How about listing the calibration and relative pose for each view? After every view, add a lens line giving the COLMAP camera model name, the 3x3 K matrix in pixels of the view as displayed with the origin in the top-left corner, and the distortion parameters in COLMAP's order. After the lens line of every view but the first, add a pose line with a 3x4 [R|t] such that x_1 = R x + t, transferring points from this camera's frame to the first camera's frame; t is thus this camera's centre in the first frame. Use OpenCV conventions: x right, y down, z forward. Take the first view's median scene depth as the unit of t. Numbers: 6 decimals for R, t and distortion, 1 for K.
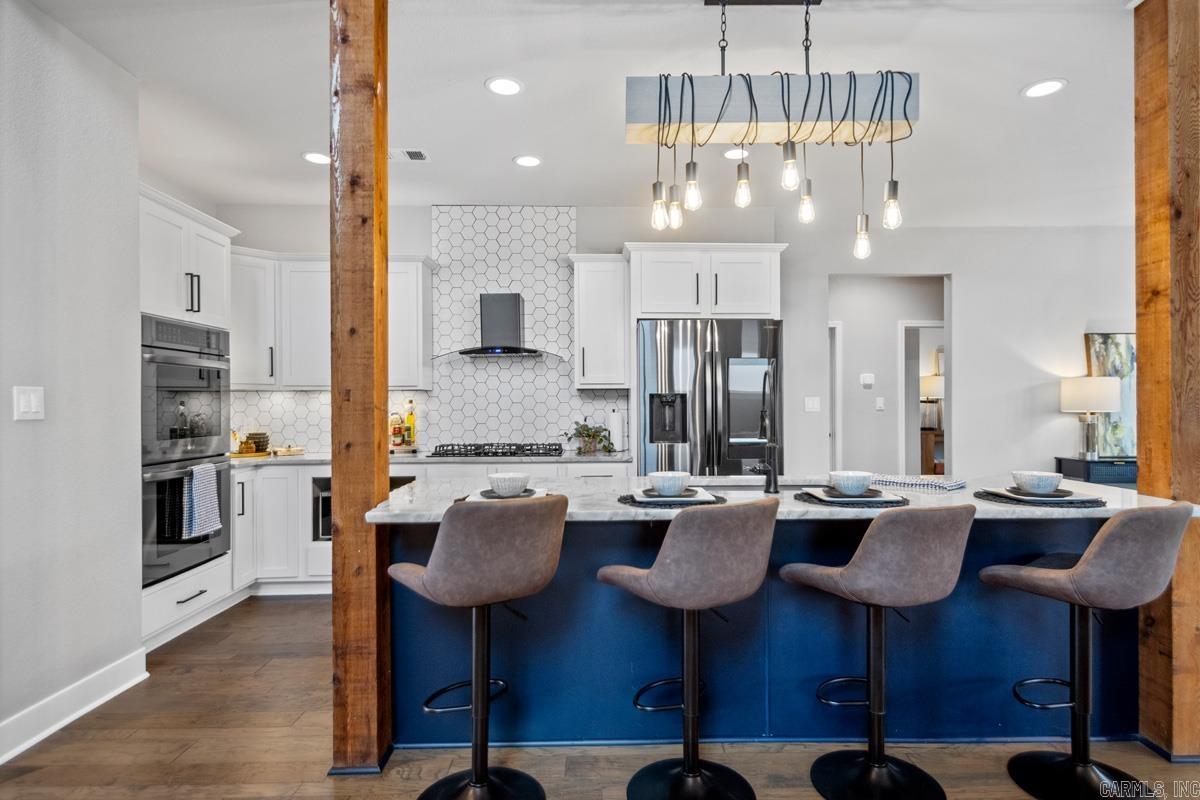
lens RADIAL K [[636.1, 0, 600.0], [0, 636.1, 400.0], [0, 0, 1]] dist [0.003409, -0.000318]
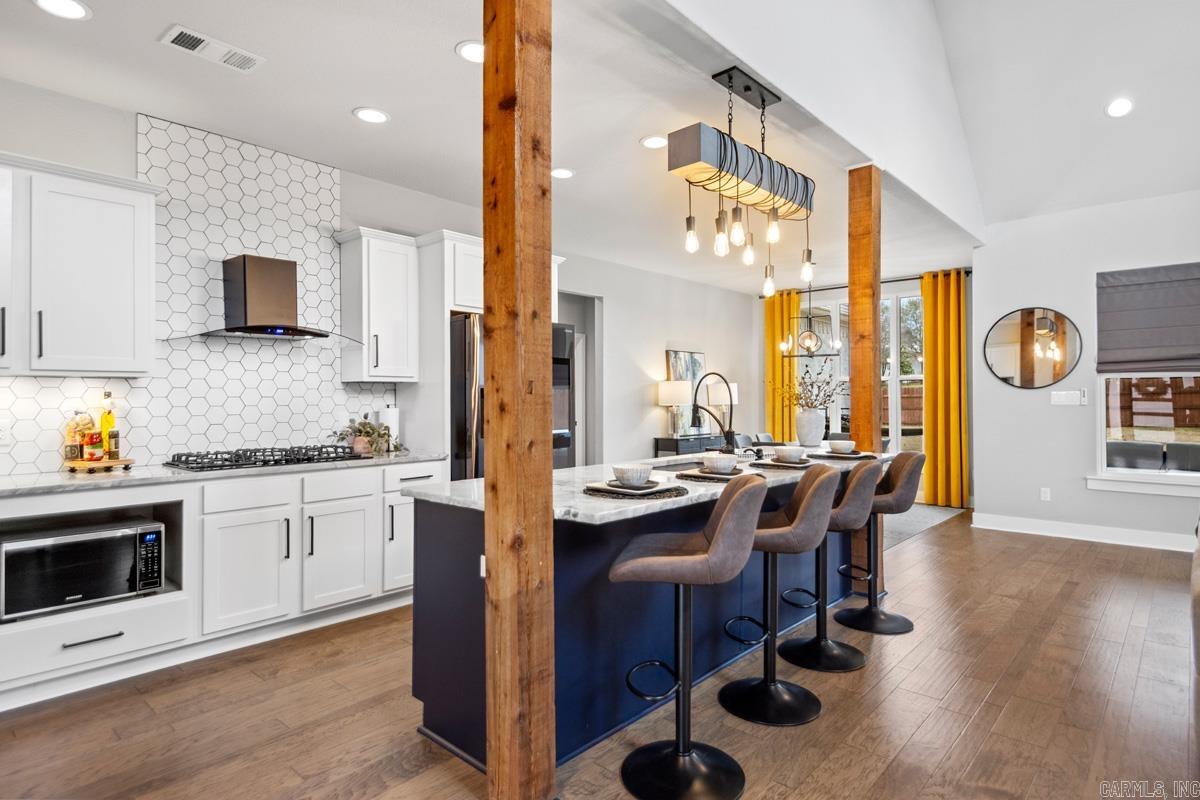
lens RADIAL K [[644.7, 0, 605.9], [0, 644.7, 391.5], [0, 0, 1]] dist [0.008694, 0.000457]
pose [[0.677451, 0.010620, 0.735492, -0.457216], [-0.005468, 0.999941, -0.009402, 0.002936], [-0.735548, 0.002348, 0.677469, 0.150607]]
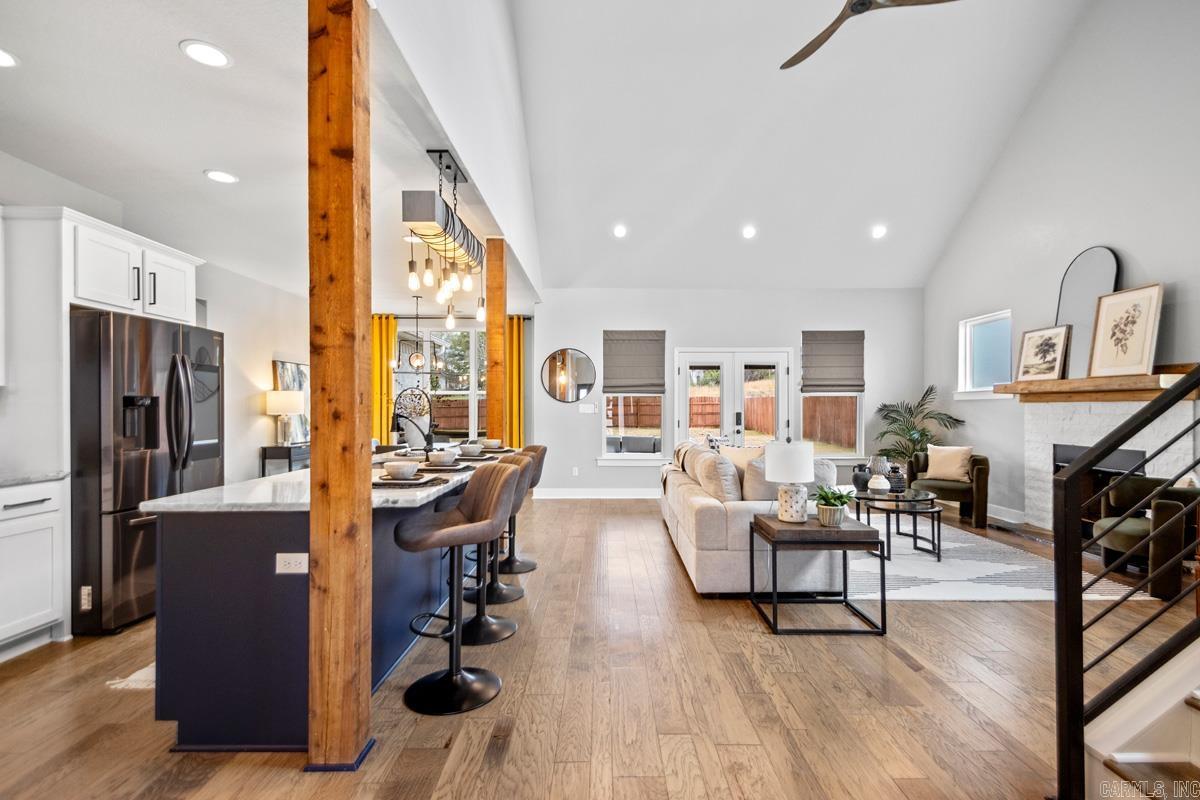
lens RADIAL K [[558.3, 0, 615.0], [0, 558.3, 406.5], [0, 0, 1]] dist [0.016017, -0.011833]
pose [[-0.005975, 0.007207, 0.999956, -0.612483], [-0.008268, 0.999939, -0.007257, 0.004239], [-0.999948, -0.008311, -0.005915, 0.274730]]
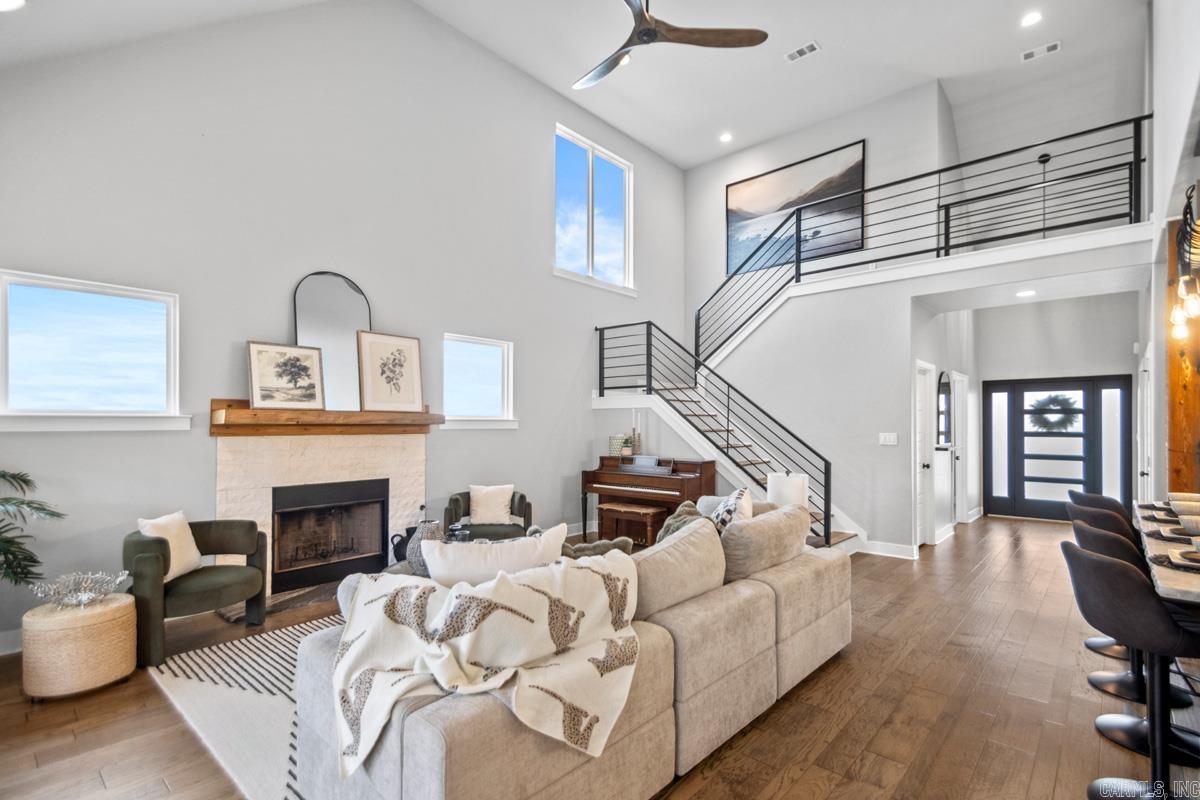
lens RADIAL K [[563.4, 0, 596.9], [0, 563.4, 435.0], [0, 0, 1]] dist [0.019821, -0.000006]
pose [[-0.675703, 0.017998, -0.736954, 1.013668], [0.009315, 0.999831, 0.015878, -0.035140], [0.737115, 0.003864, -0.675756, 0.415877]]
